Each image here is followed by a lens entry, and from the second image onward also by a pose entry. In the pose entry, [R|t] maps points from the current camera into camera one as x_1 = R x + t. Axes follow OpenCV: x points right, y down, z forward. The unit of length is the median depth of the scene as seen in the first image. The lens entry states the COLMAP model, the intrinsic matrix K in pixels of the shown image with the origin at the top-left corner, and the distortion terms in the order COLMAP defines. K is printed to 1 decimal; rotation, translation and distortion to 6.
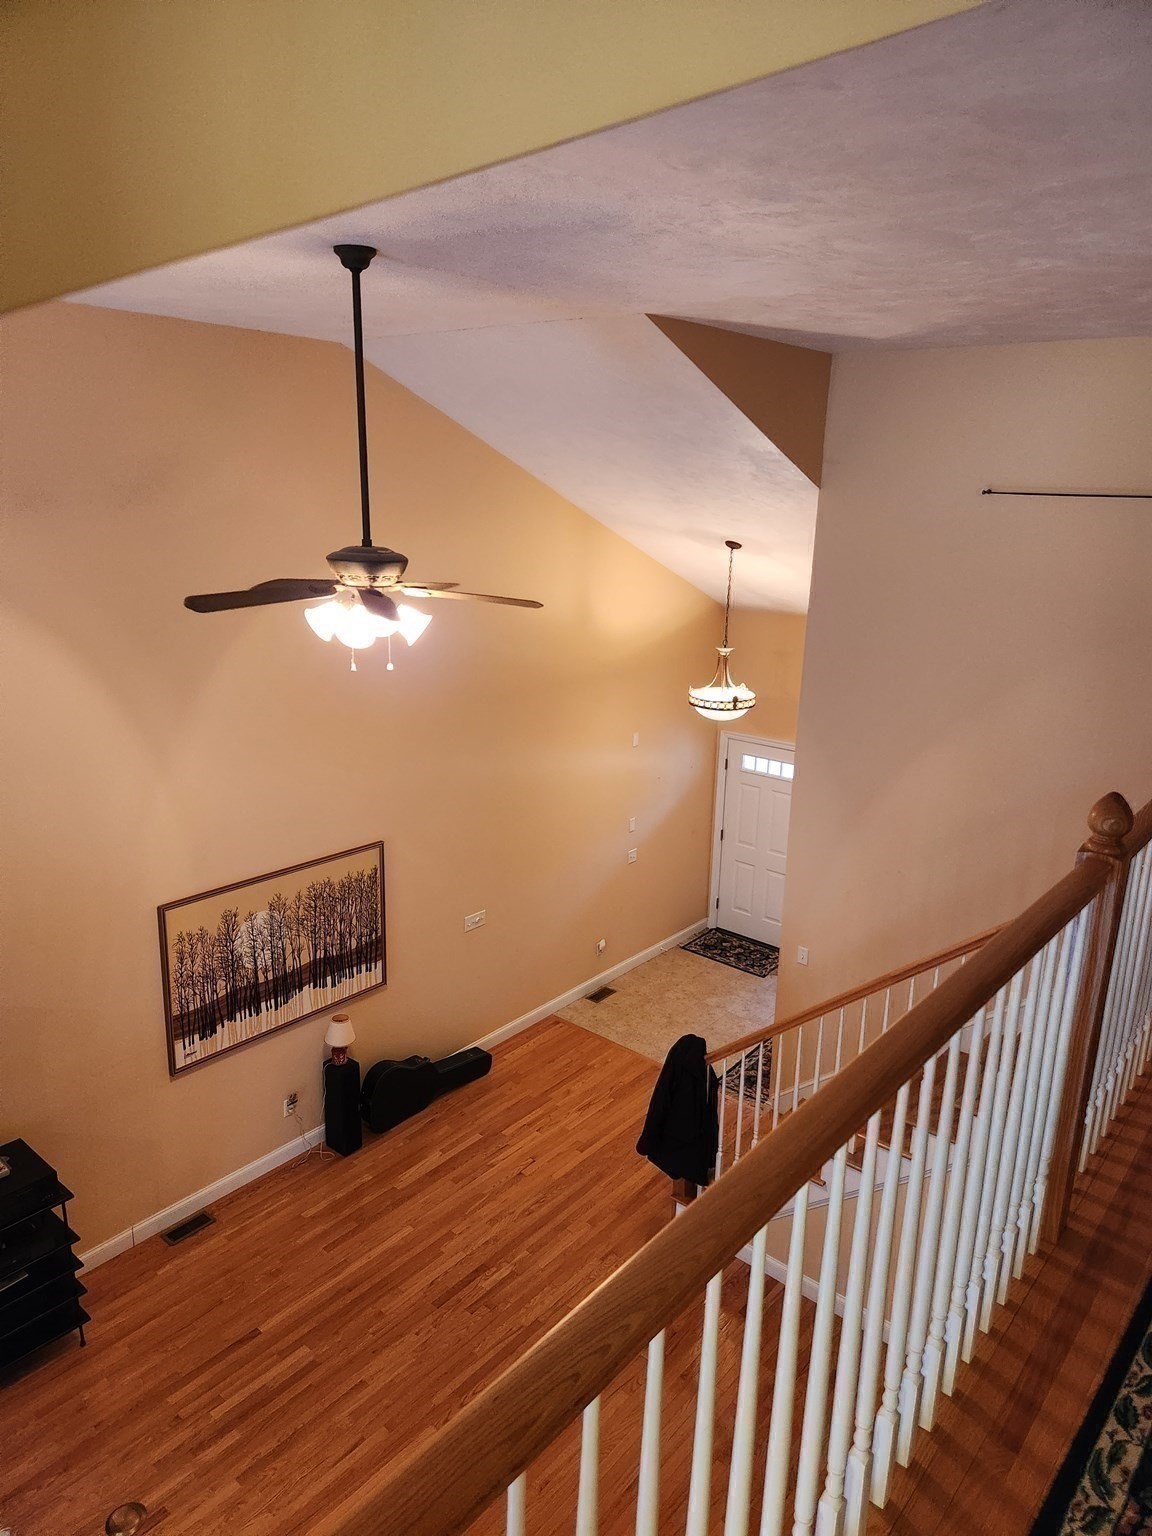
lens RADIAL K [[1022.0, 0, 604.2], [0, 1022.0, 766.2], [0, 0, 1]] dist [0.052465, -0.054556]
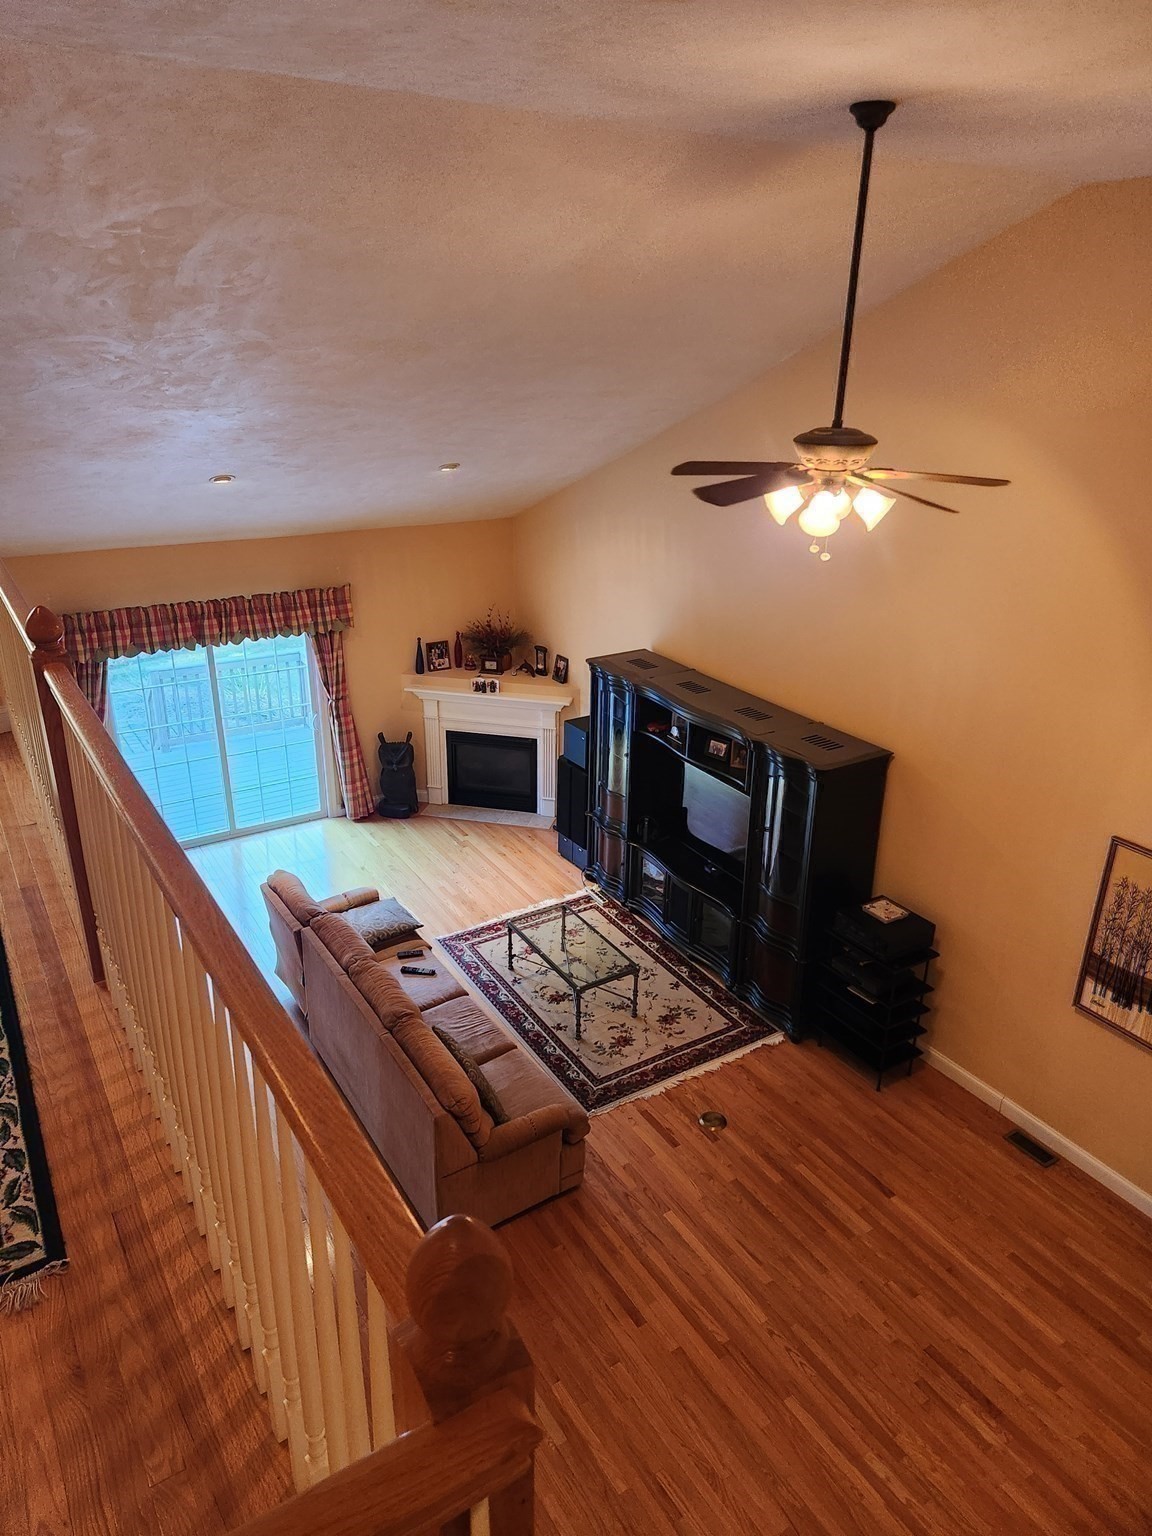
lens RADIAL K [[1018.7, 0, 579.3], [0, 1018.7, 750.8], [0, 0, 1]] dist [0.096021, -0.096708]
pose [[-0.313625, 0.321715, -0.893386, 0.498484], [-0.272594, 0.870747, 0.409258, -0.171276], [0.909578, 0.371886, -0.185391, 0.654344]]
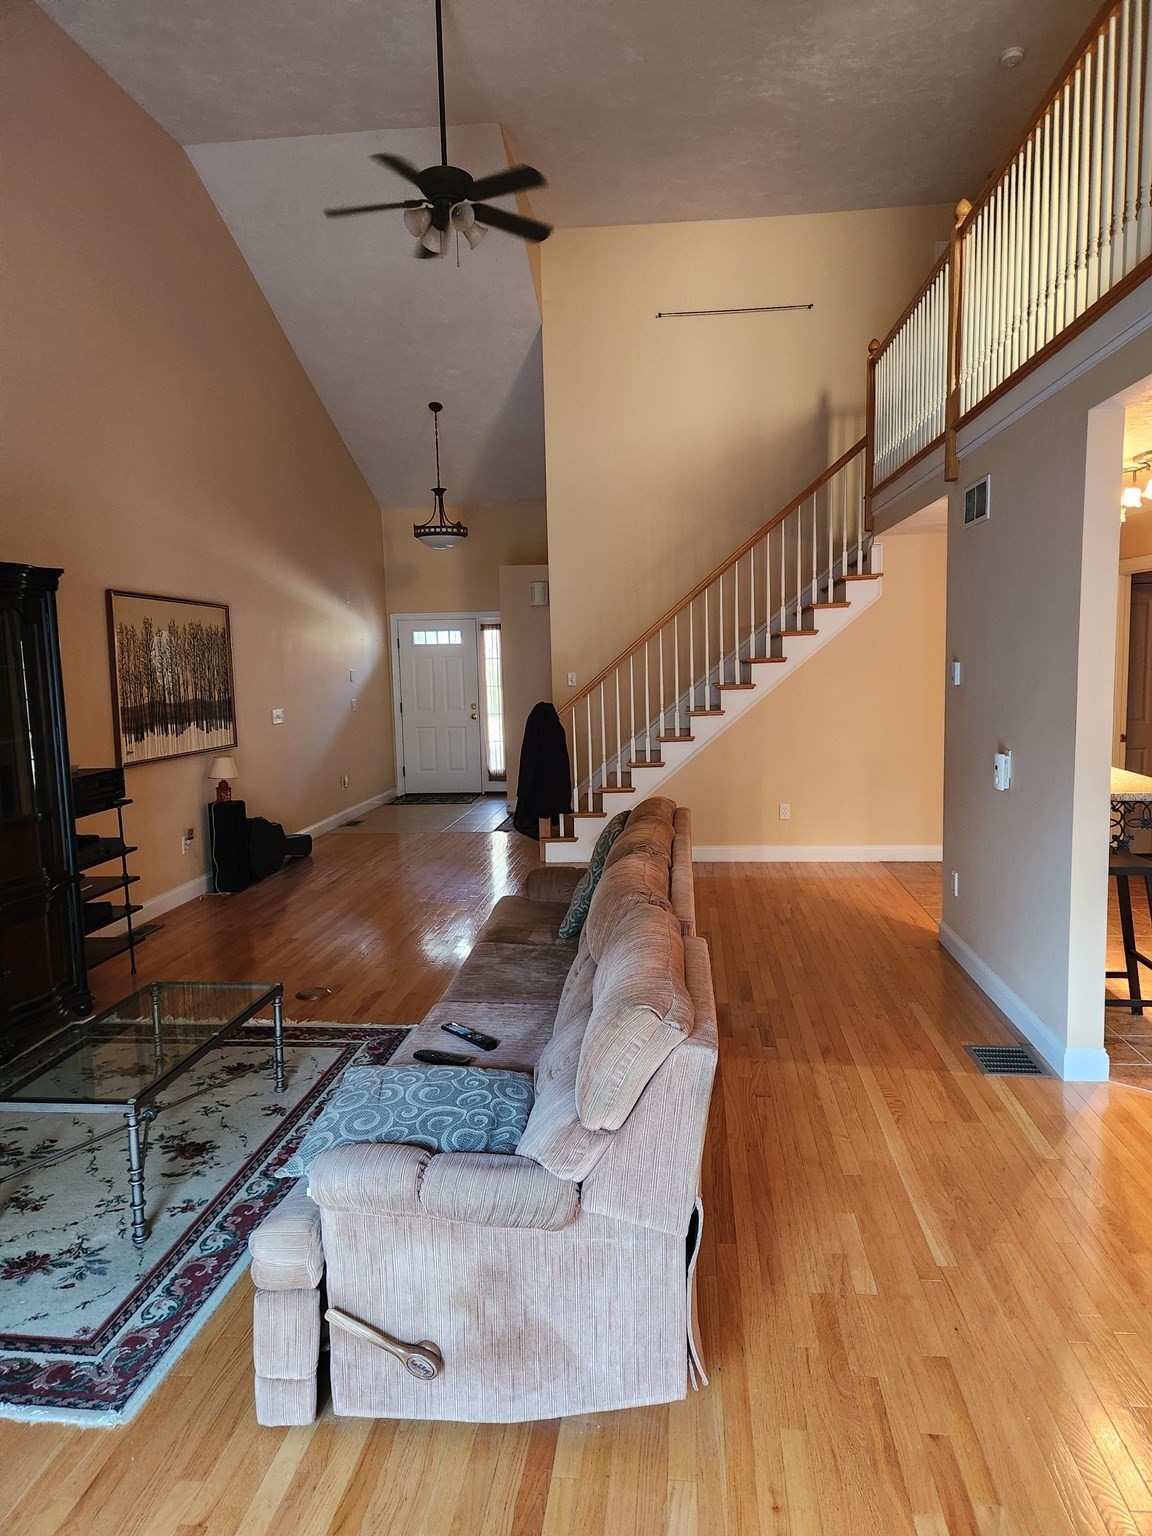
lens RADIAL K [[1020.6, 0, 588.6], [0, 1020.6, 773.6], [0, 0, 1]] dist [0.091028, -0.065268]
pose [[0.830337, -0.113613, 0.545556, -0.578891], [0.193055, 0.977018, -0.090366, 0.474123], [-0.522752, 0.180356, 0.833188, -0.098012]]
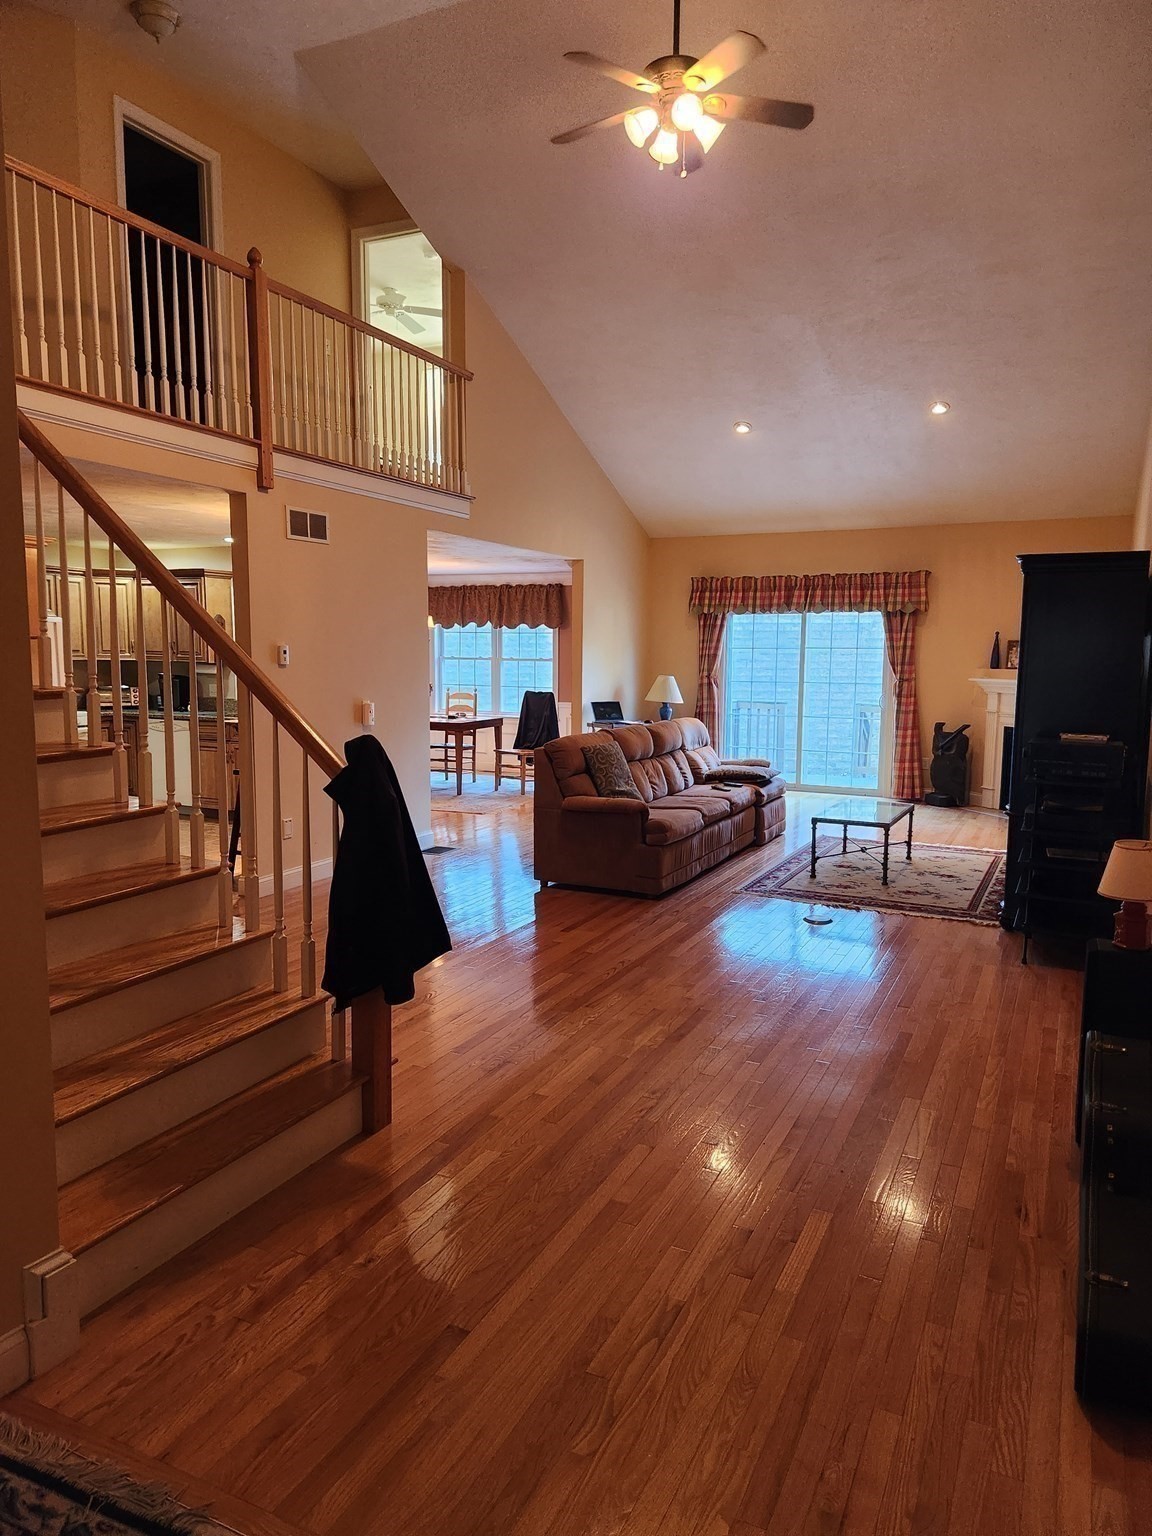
lens RADIAL K [[1023.0, 0, 582.9], [0, 1023.0, 766.3], [0, 0, 1]] dist [0.089281, -0.078673]
pose [[-0.972063, -0.012579, -0.234384, 0.099479], [-0.097860, 0.929356, 0.355980, 0.080130], [0.213349, 0.368971, -0.904623, 1.479856]]
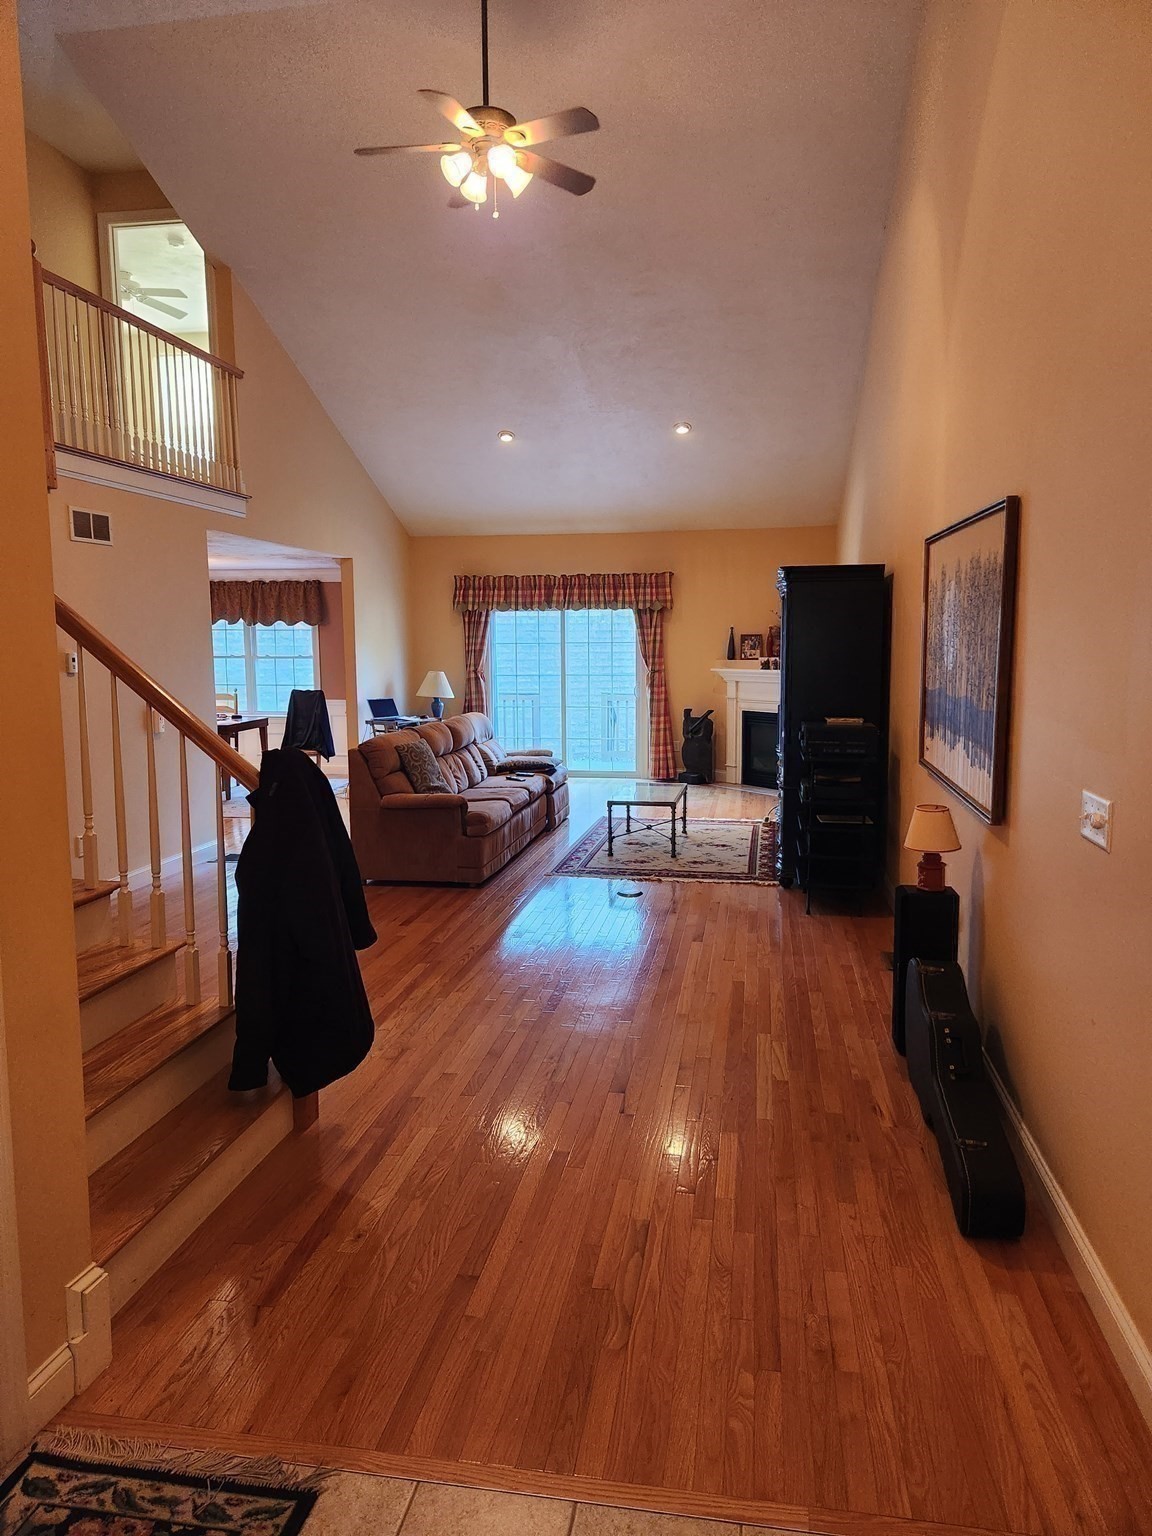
lens RADIAL K [[1018.7, 0, 579.3], [0, 1018.7, 750.8], [0, 0, 1]] dist [0.096021, -0.096708]
pose [[-0.873280, 0.028897, -0.486361, 0.211781], [-0.146446, 0.936511, 0.318591, 0.067818], [0.464689, 0.349445, -0.813605, 1.492856]]
